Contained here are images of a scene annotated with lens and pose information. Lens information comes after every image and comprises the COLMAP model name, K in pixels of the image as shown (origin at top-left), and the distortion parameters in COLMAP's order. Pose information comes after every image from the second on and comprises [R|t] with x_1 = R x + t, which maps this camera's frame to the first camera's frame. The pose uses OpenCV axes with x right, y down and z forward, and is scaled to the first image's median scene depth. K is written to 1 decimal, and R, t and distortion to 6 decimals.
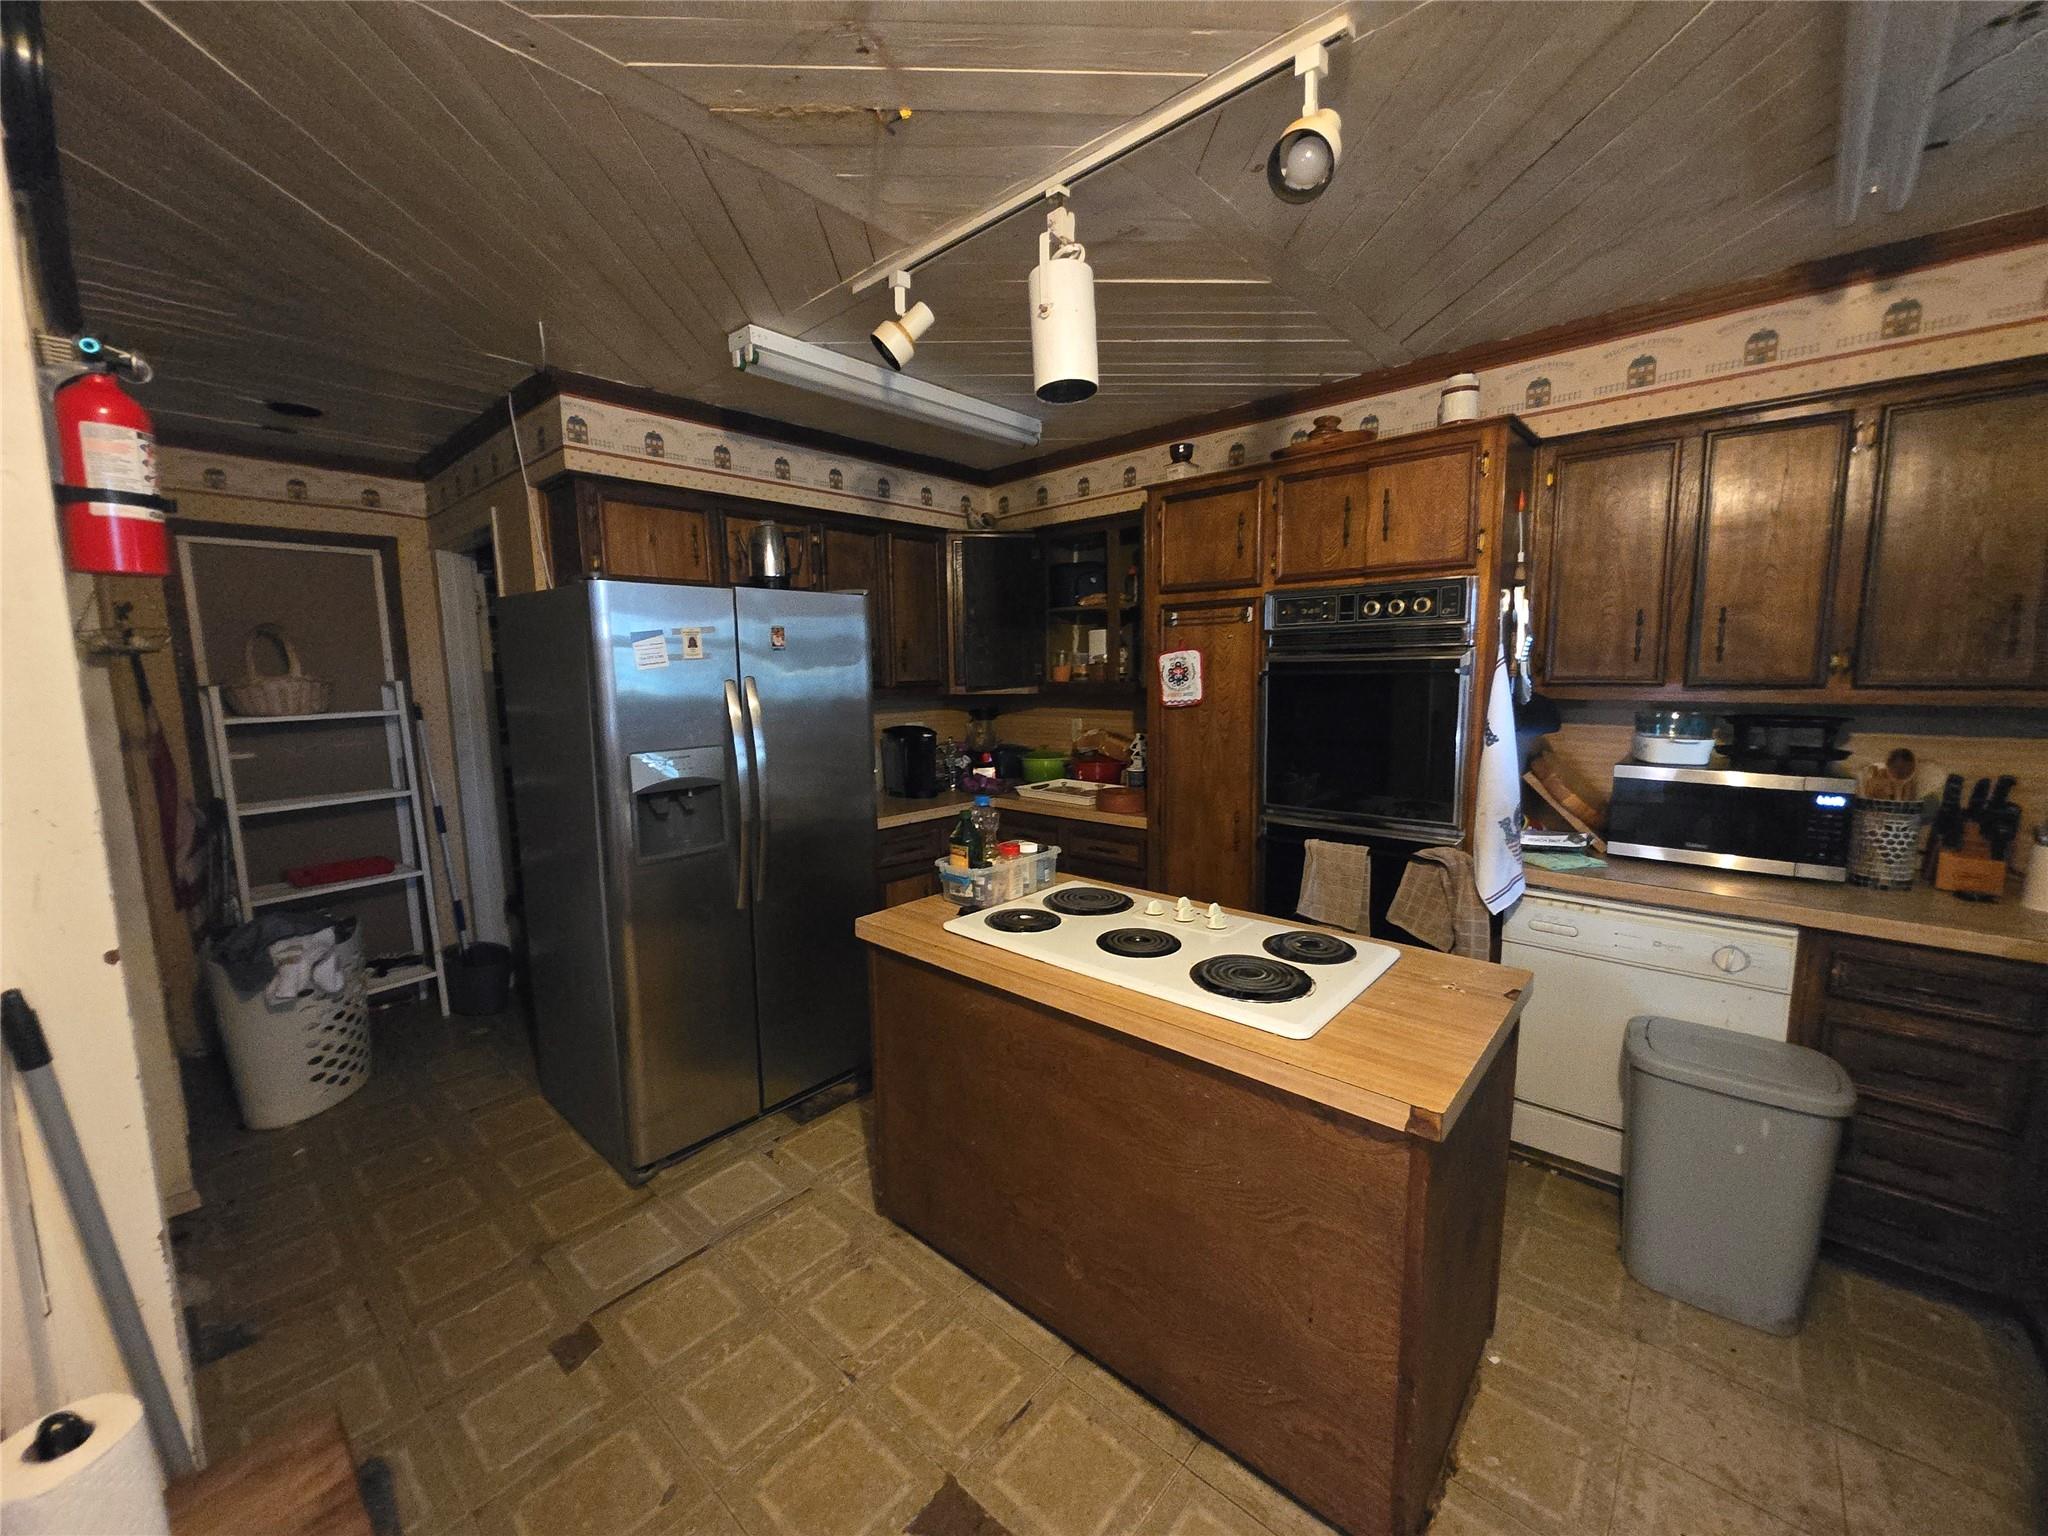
lens RADIAL K [[756.9, 0, 1055.6], [0, 756.9, 758.1], [0, 0, 1]] dist [-0.006841, -0.000180]
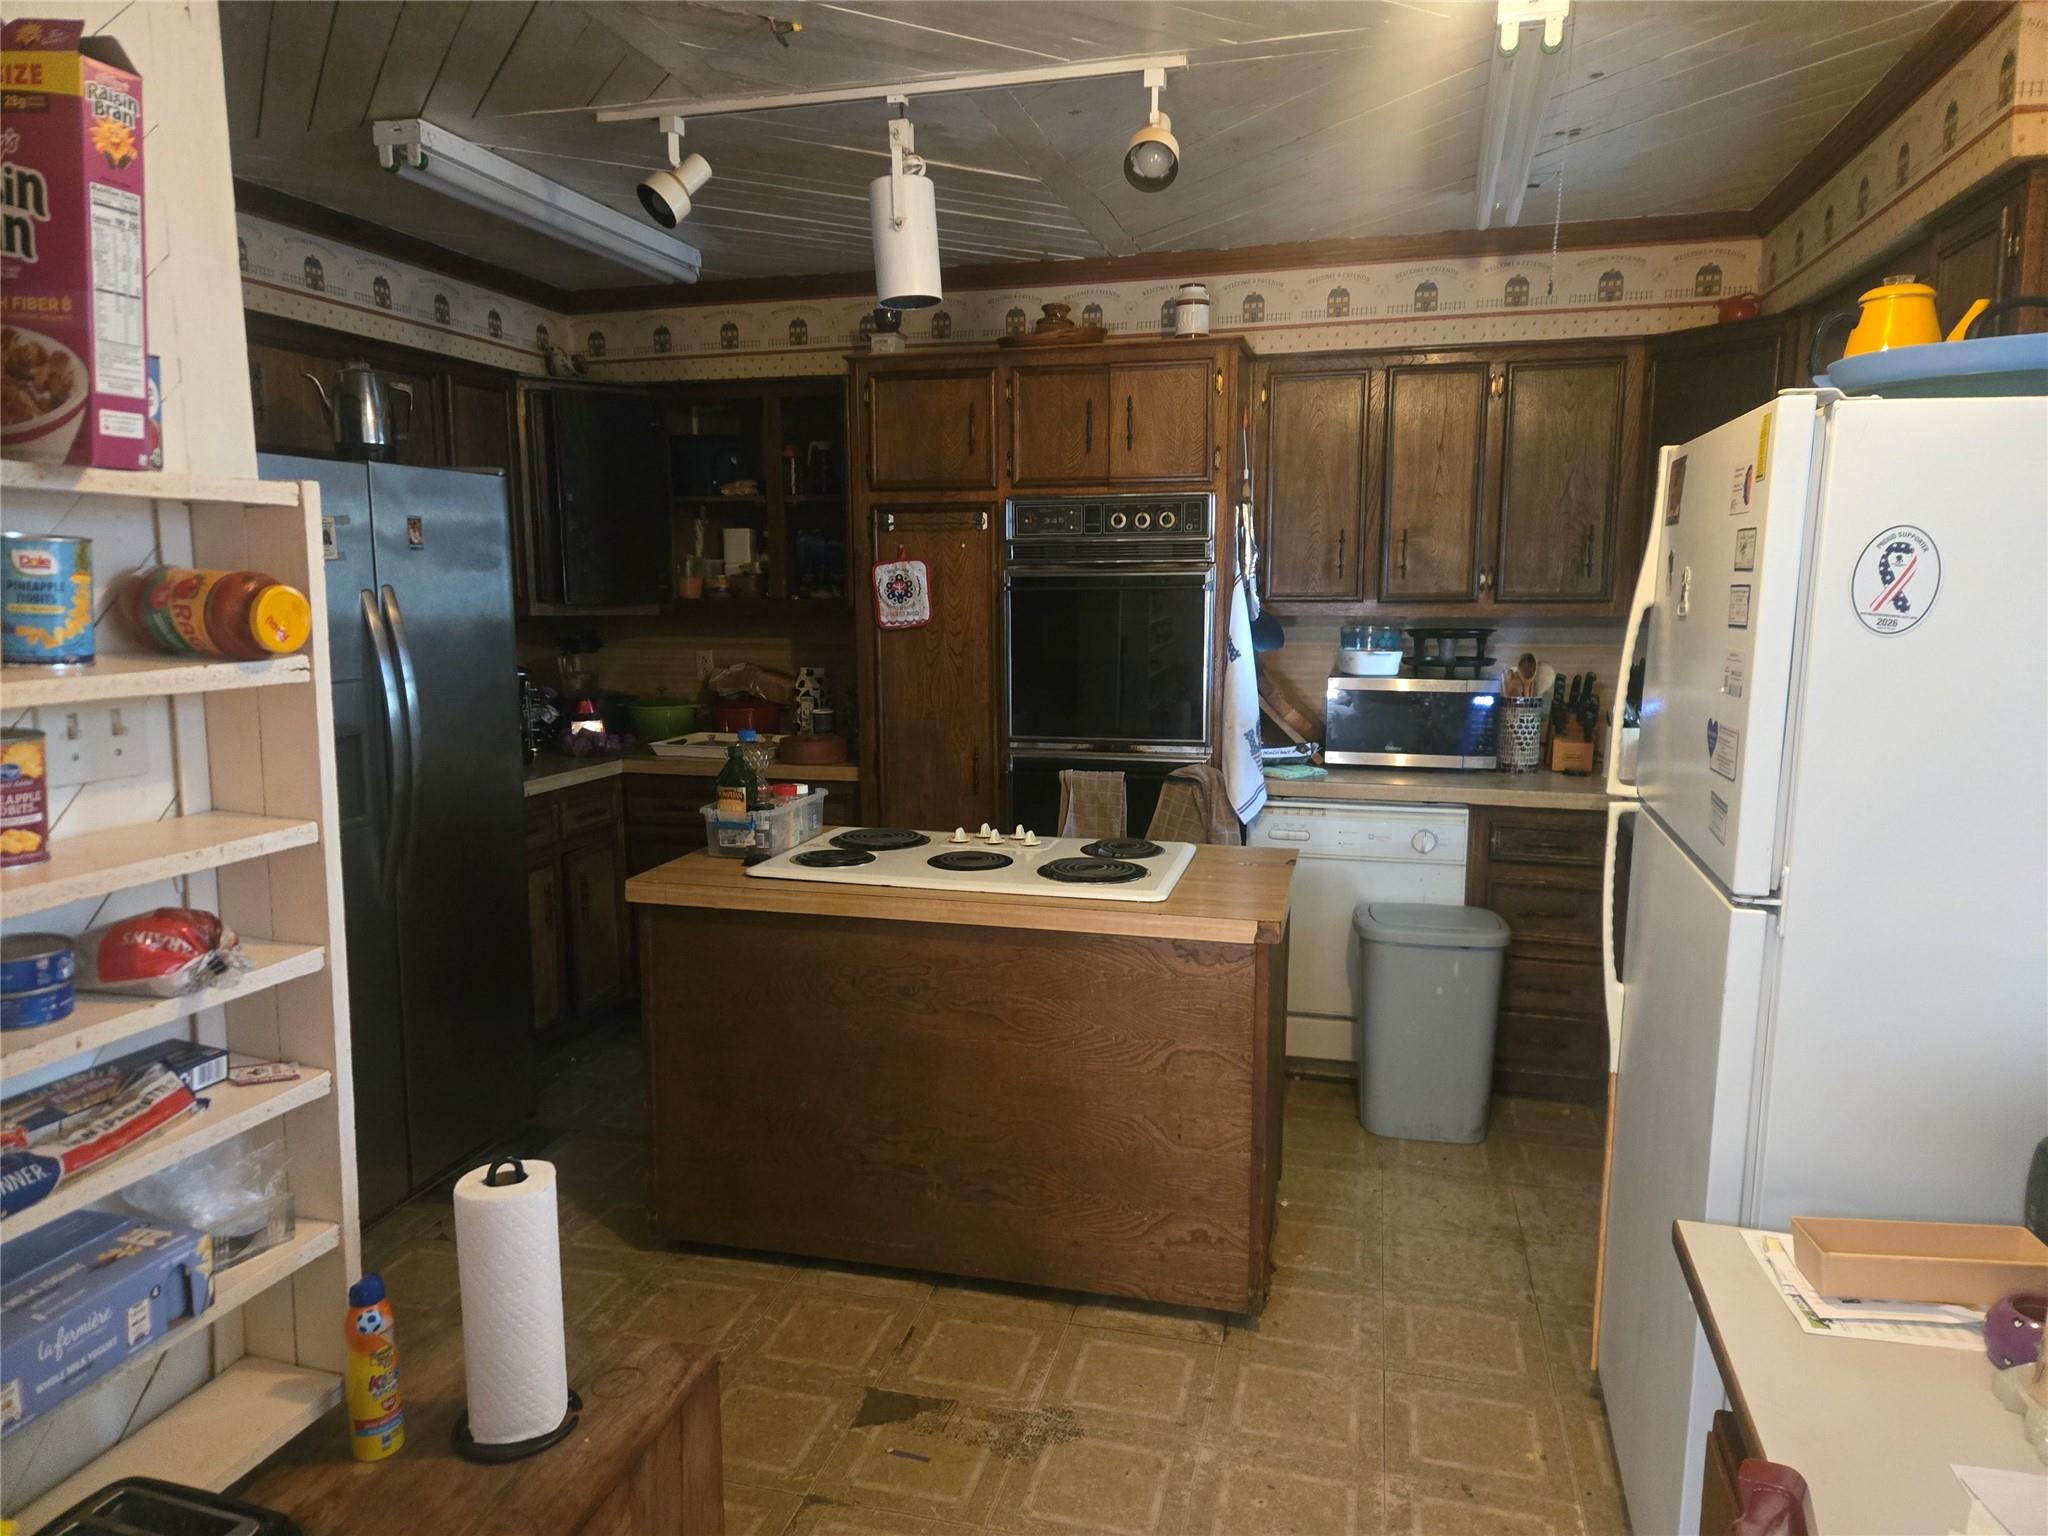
lens RADIAL K [[1350.3, 0, 1018.8], [0, 1350.3, 764.1], [0, 0, 1]] dist [0.052211, -0.048542]
pose [[0.886630, -0.052983, 0.459434, -0.546651], [0.045616, 0.998591, 0.027128, 0.062364], [-0.460224, -0.003095, 0.887797, -0.506161]]
